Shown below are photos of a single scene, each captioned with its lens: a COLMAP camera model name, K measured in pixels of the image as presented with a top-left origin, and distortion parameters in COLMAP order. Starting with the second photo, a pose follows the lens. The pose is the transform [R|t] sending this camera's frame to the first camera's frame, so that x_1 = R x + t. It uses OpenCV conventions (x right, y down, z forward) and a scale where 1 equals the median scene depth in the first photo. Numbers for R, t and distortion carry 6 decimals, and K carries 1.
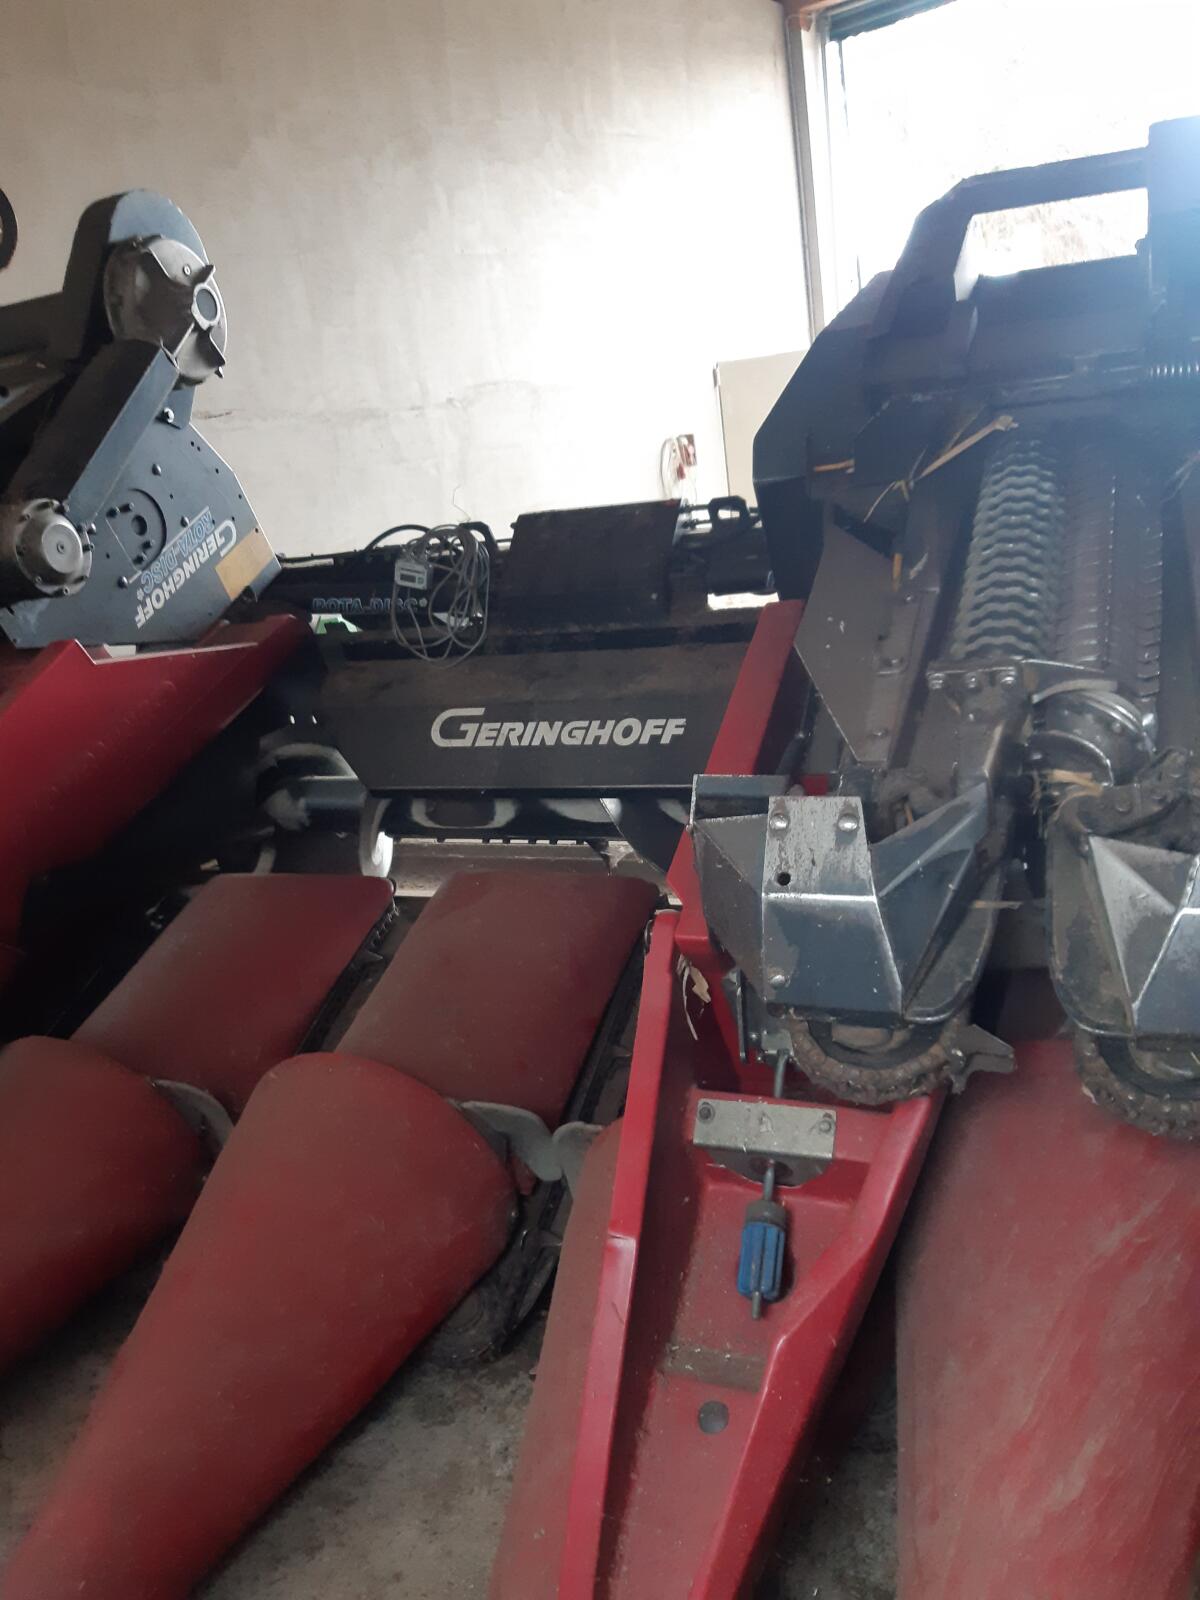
lens RADIAL K [[1290.9, 0, 595.3], [0, 1290.9, 827.3], [0, 0, 1]] dist [0.088034, -0.173710]
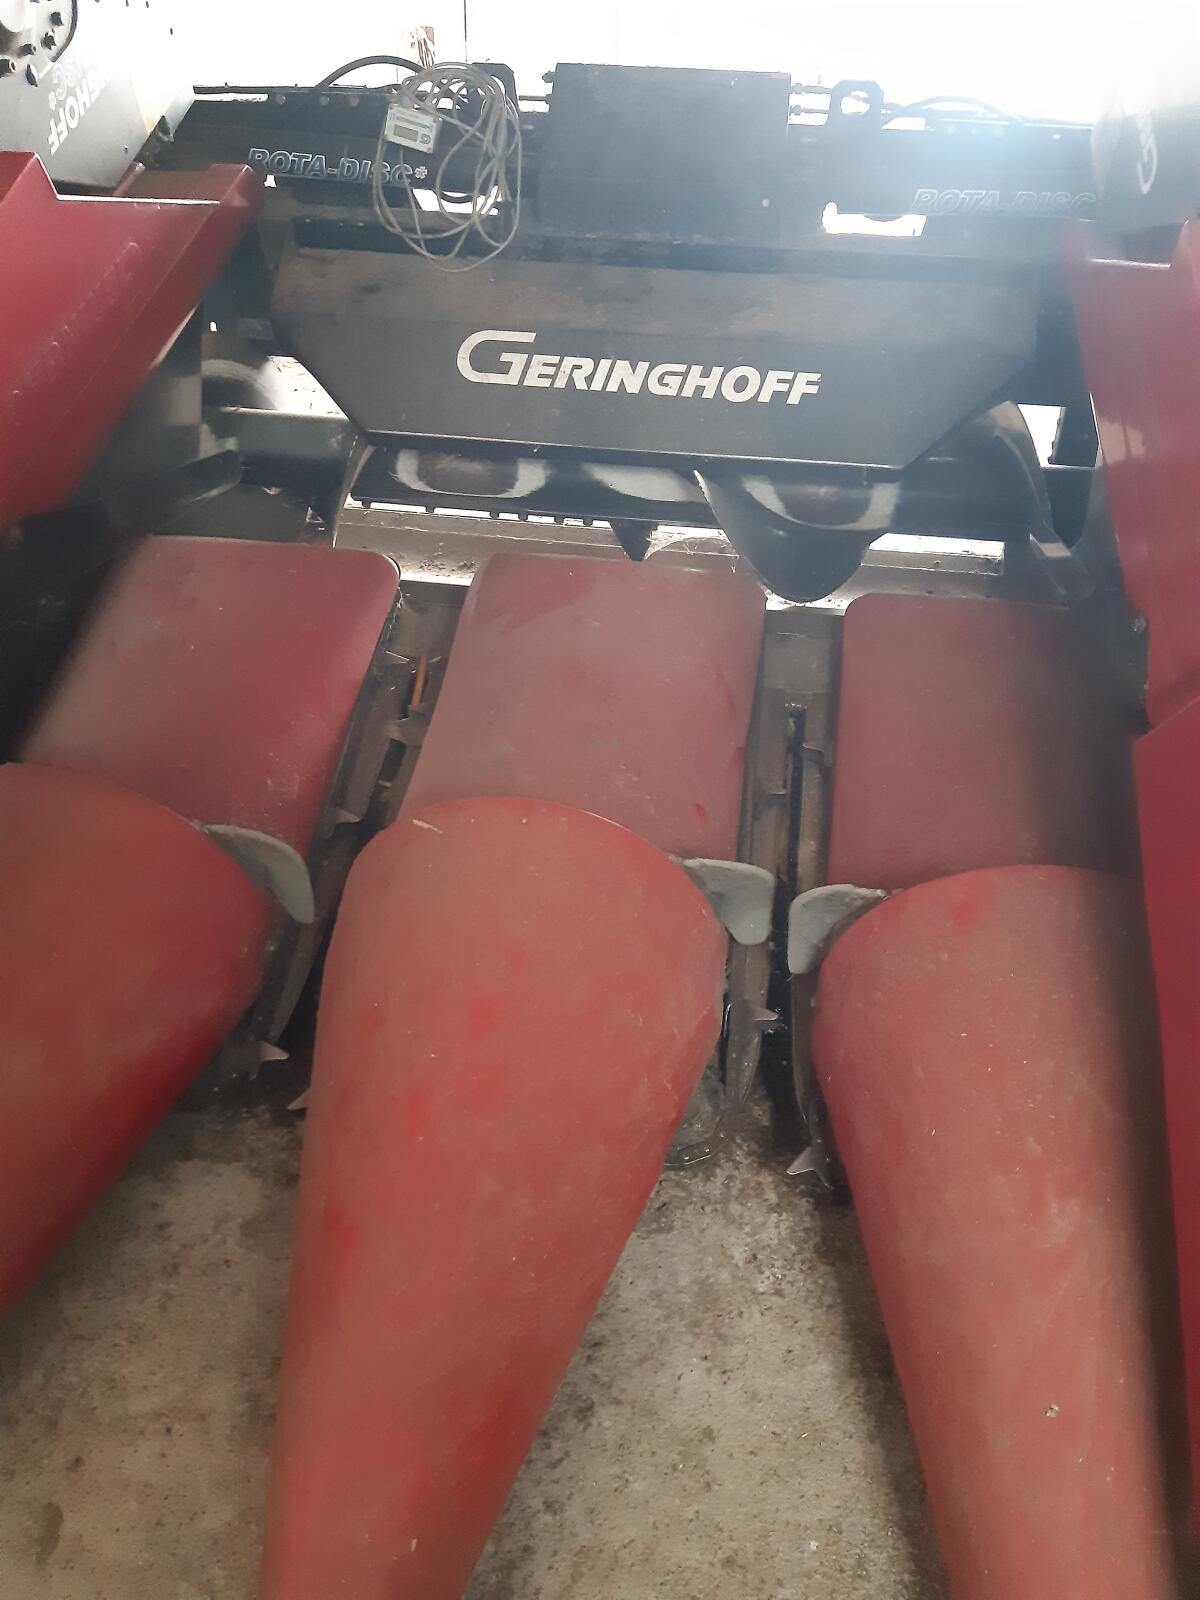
lens RADIAL K [[1290.9, 0, 595.3], [0, 1290.9, 827.3], [0, 0, 1]] dist [0.088034, -0.173710]
pose [[0.951255, -0.008370, 0.308292, -0.289581], [-0.064408, 0.972197, 0.225131, 0.014996], [-0.301605, -0.234013, 0.924269, 0.216280]]
